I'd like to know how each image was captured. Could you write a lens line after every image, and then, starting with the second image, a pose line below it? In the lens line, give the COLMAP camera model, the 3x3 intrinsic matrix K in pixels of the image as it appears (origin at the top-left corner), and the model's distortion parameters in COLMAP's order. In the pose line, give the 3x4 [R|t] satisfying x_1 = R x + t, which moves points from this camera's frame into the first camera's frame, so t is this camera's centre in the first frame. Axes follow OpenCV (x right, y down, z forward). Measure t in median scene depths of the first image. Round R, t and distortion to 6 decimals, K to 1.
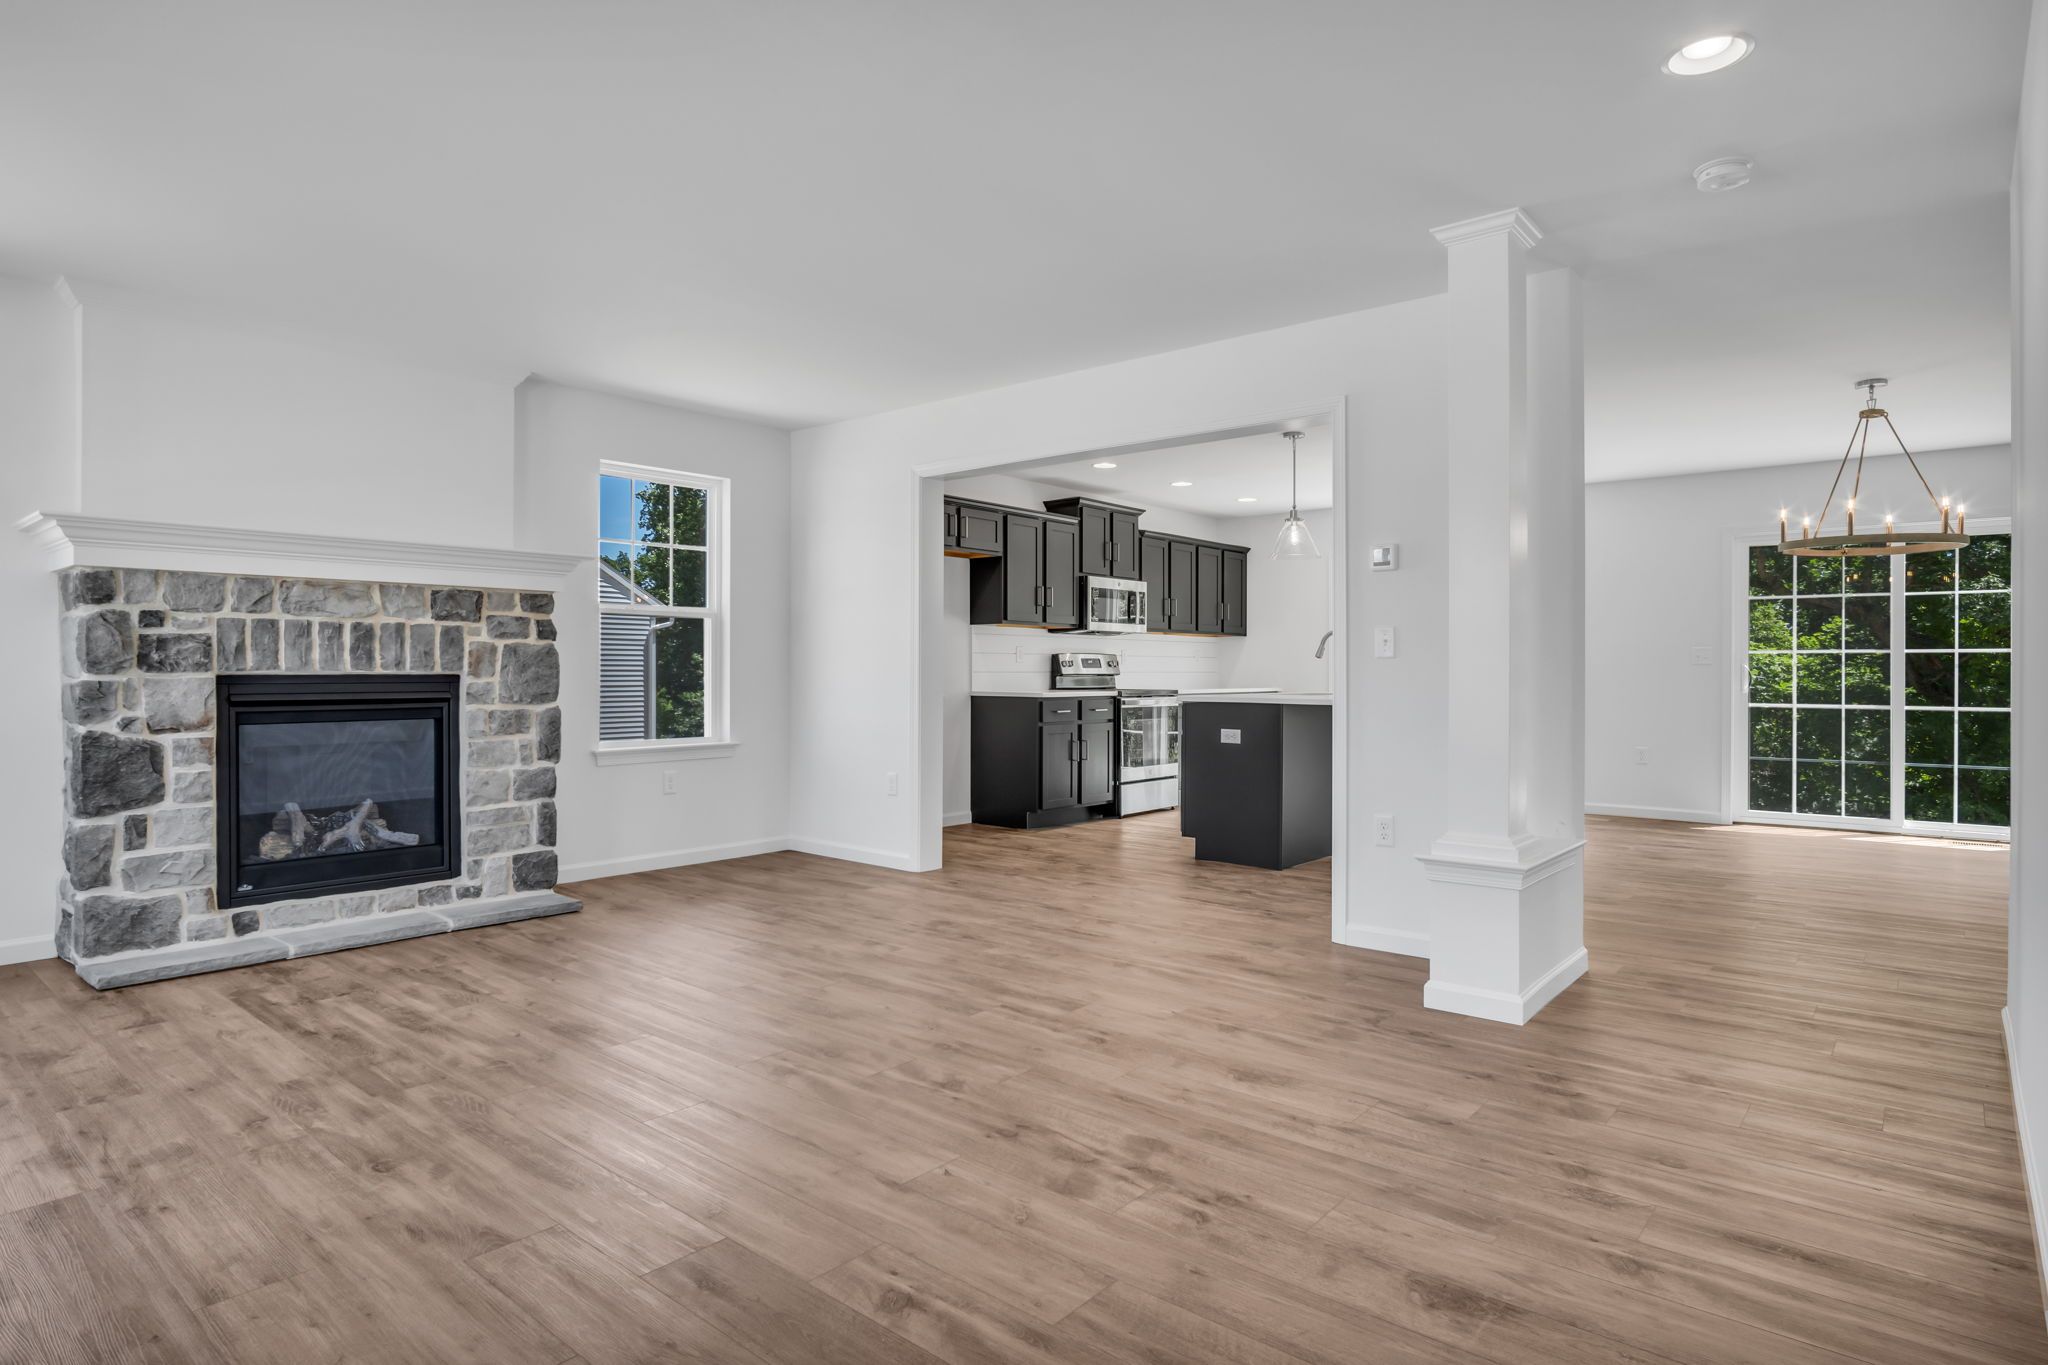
lens RADIAL K [[1116.0, 0, 1045.6], [0, 1116.0, 675.9], [0, 0, 1]] dist [-0.032056, 0.008395]
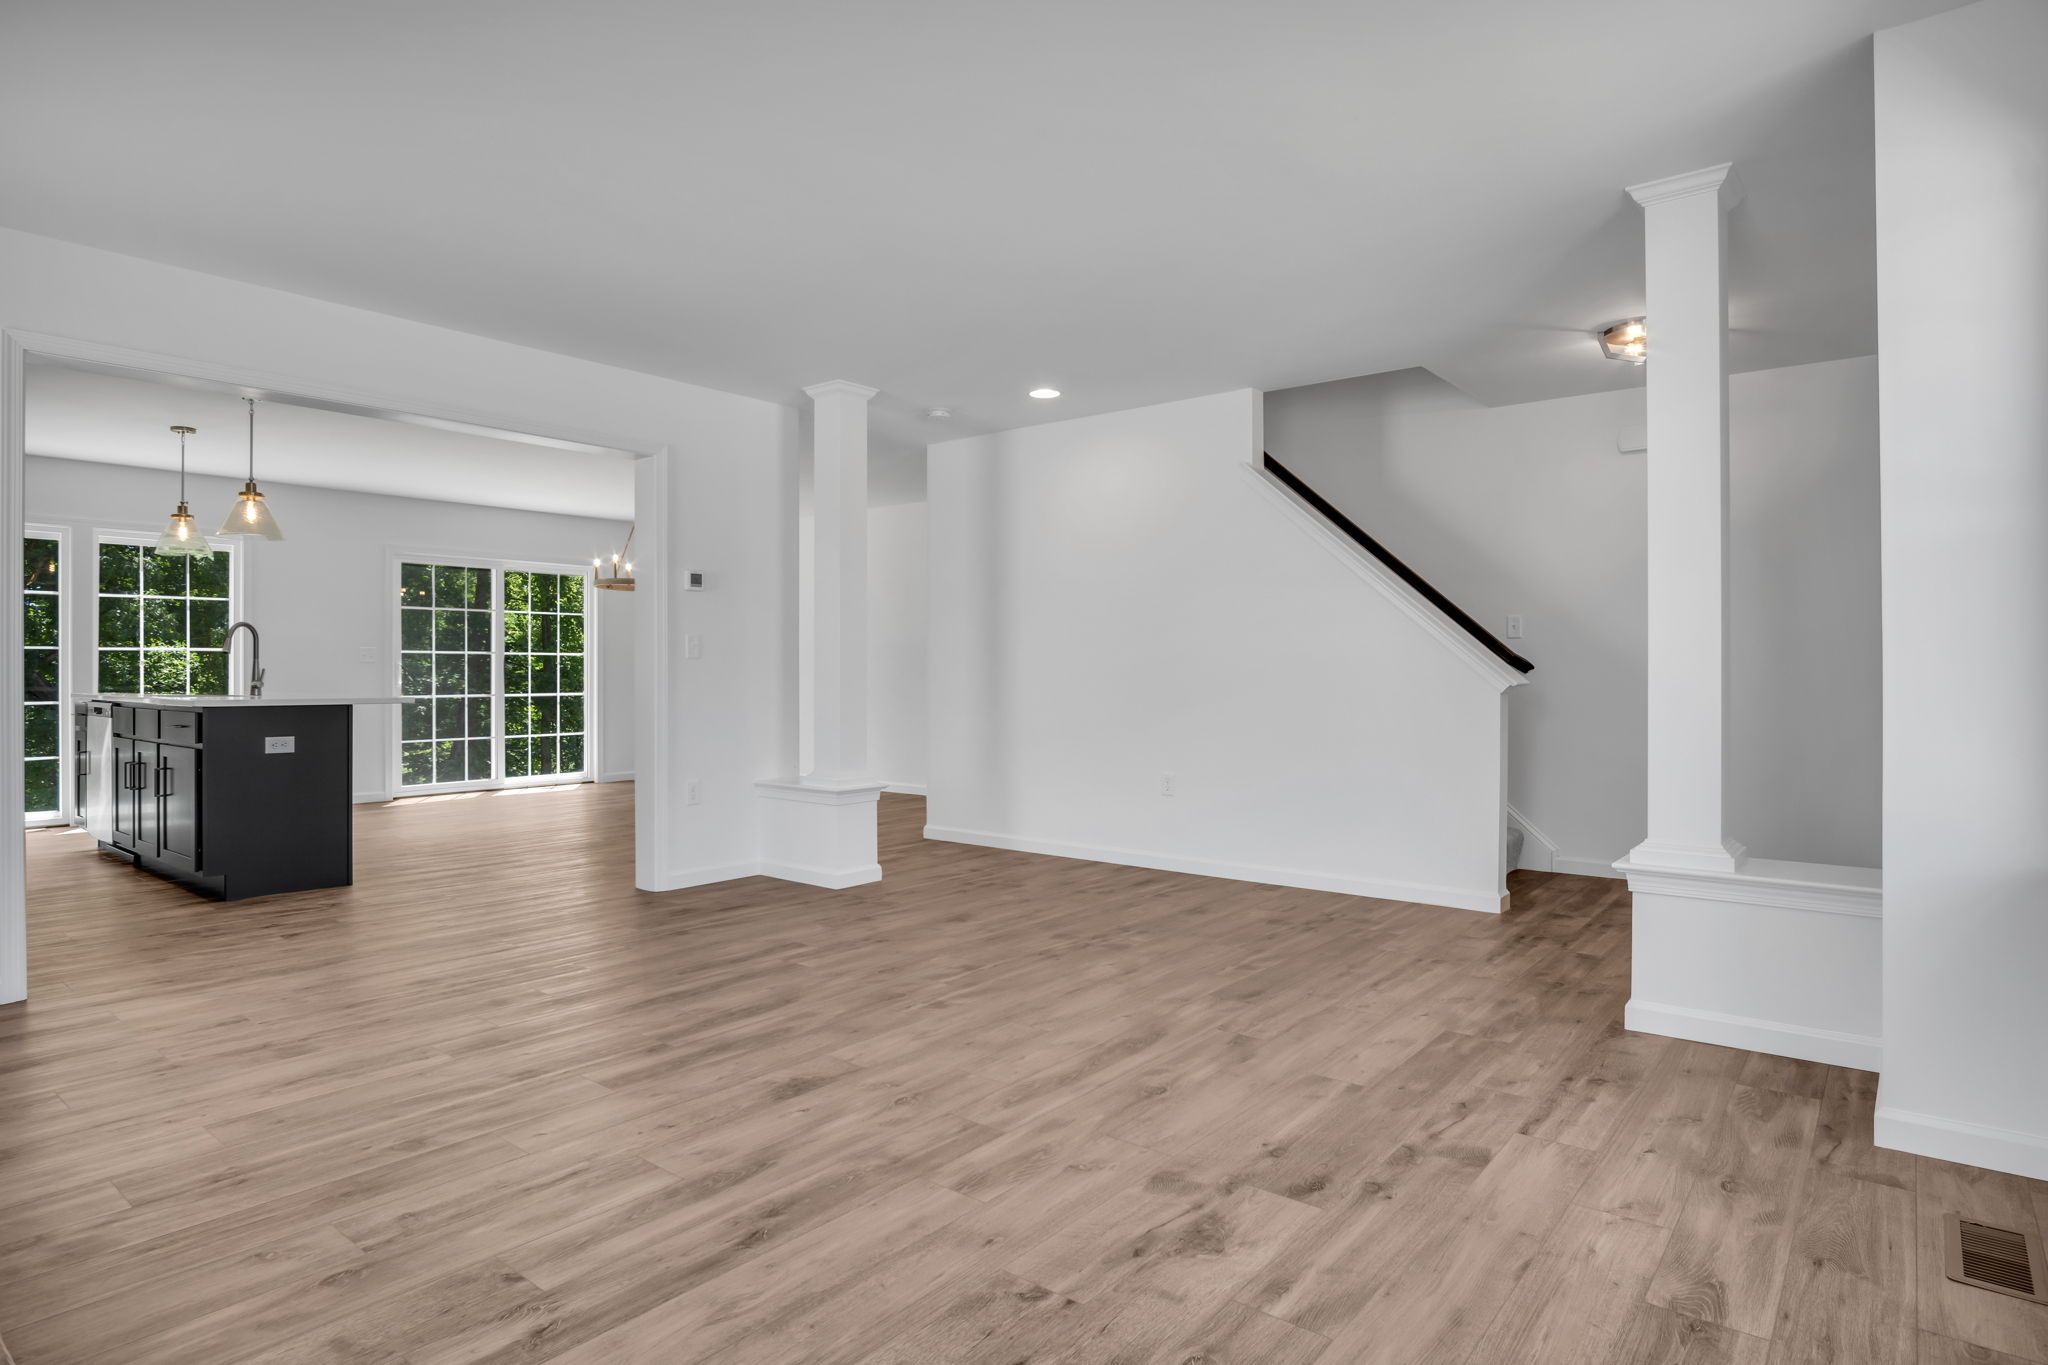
lens RADIAL K [[1116.0, 0, 1016.9], [0, 1116.0, 674.8], [0, 0, 1]] dist [-0.032056, 0.008395]
pose [[-0.012048, -0.006372, 0.999907, -0.980948], [0.005822, 0.999962, 0.006443, -0.001960], [-0.999910, 0.005899, -0.012011, 0.640740]]
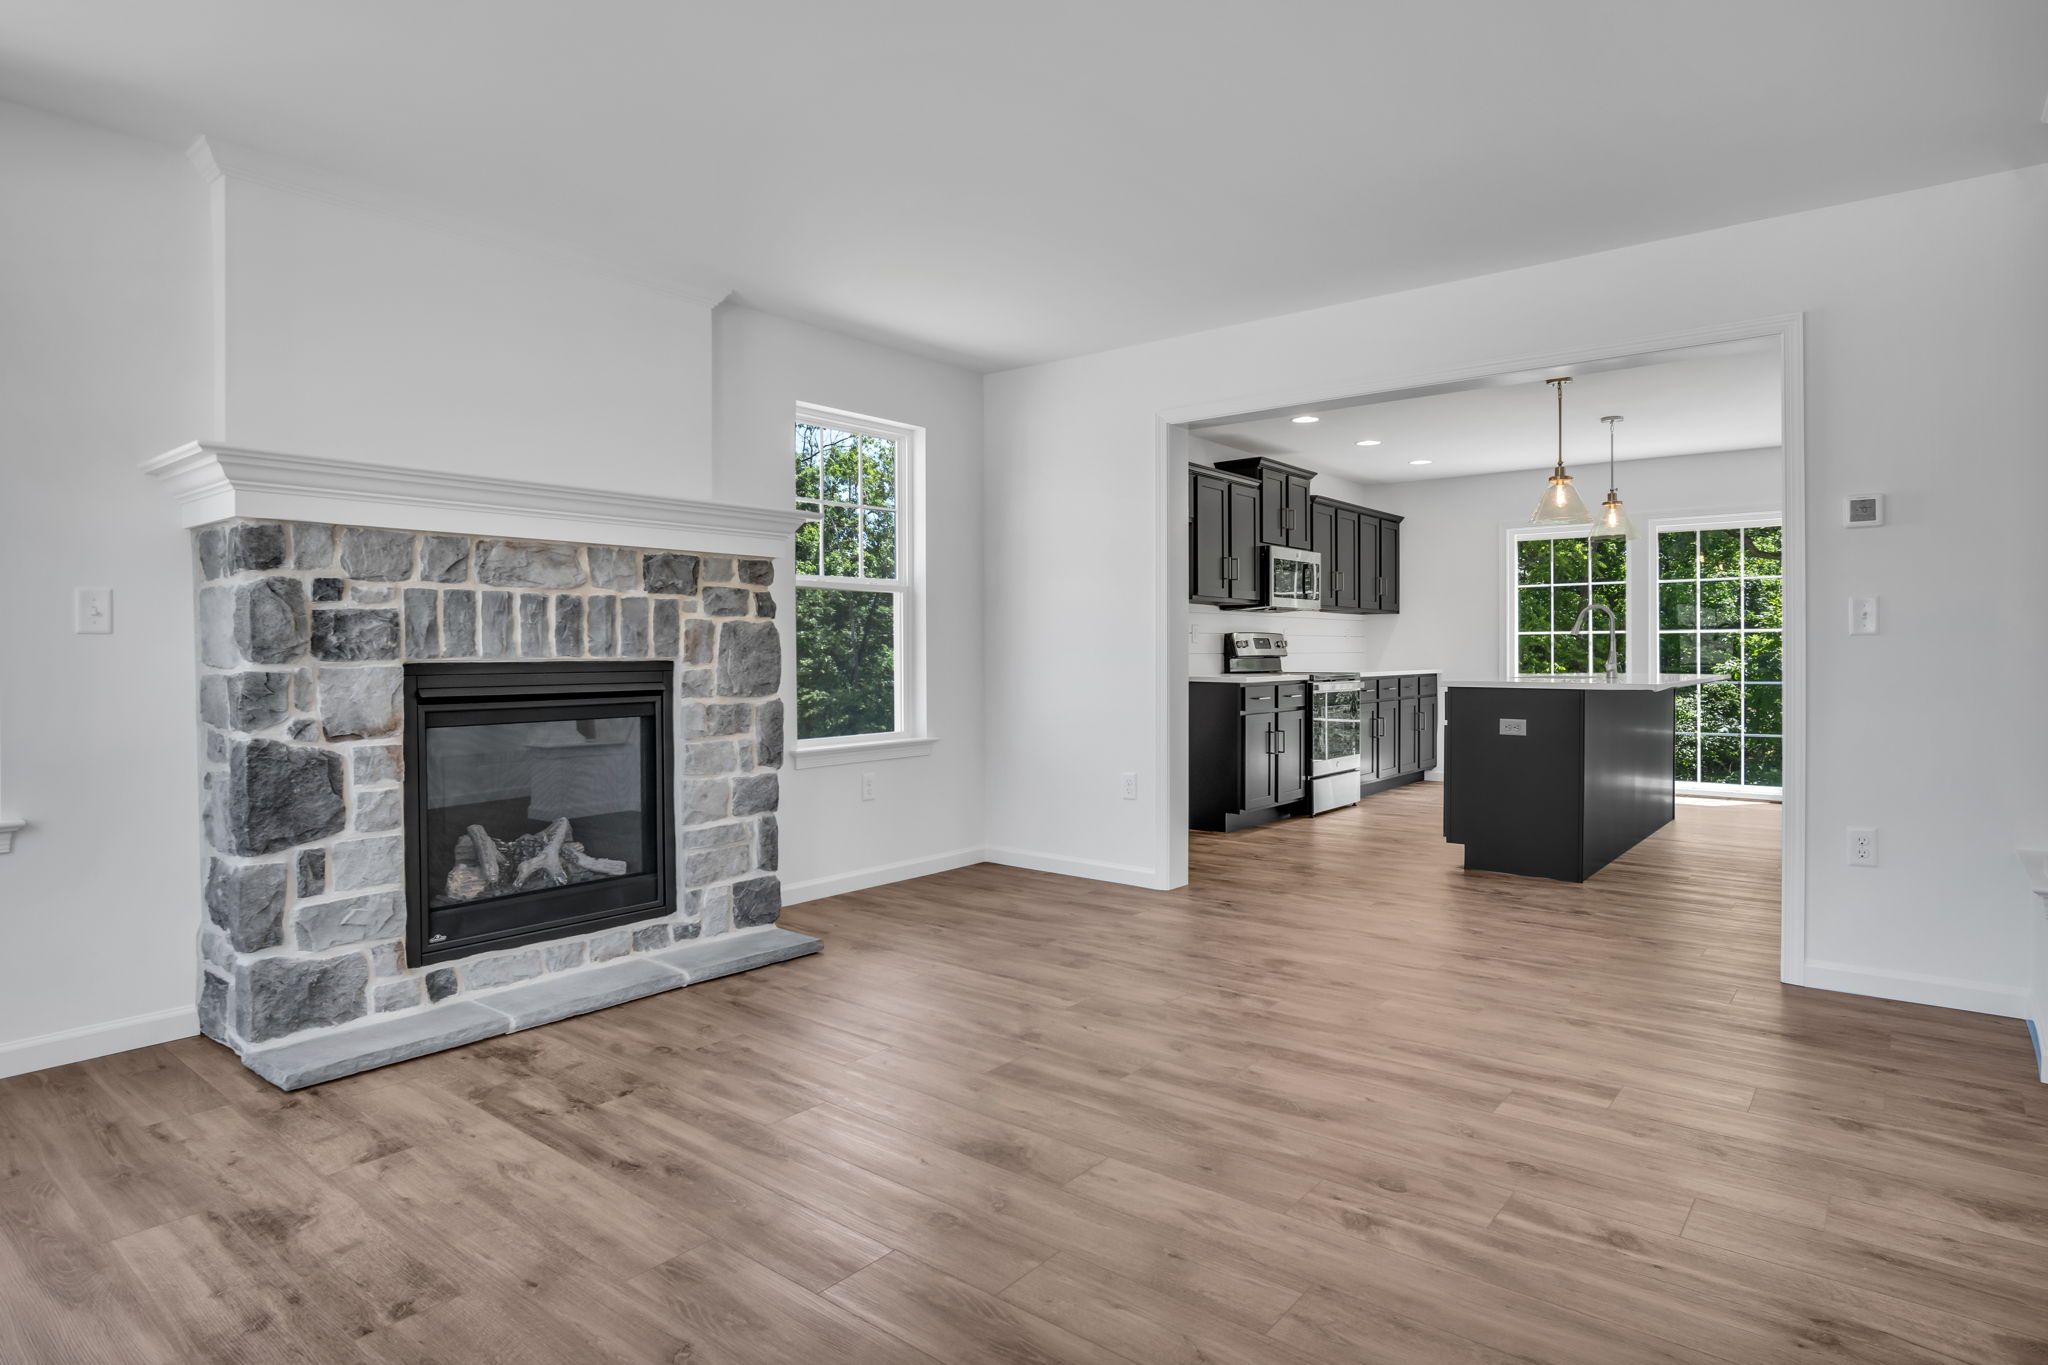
lens RADIAL K [[1116.0, 0, 1041.3], [0, 1116.0, 671.7], [0, 0, 1]] dist [-0.032056, 0.008395]
pose [[0.999777, -0.005857, 0.020266, -0.311457], [0.005604, 0.999906, 0.012535, -0.002213], [-0.020338, -0.012419, 0.999716, 0.211527]]
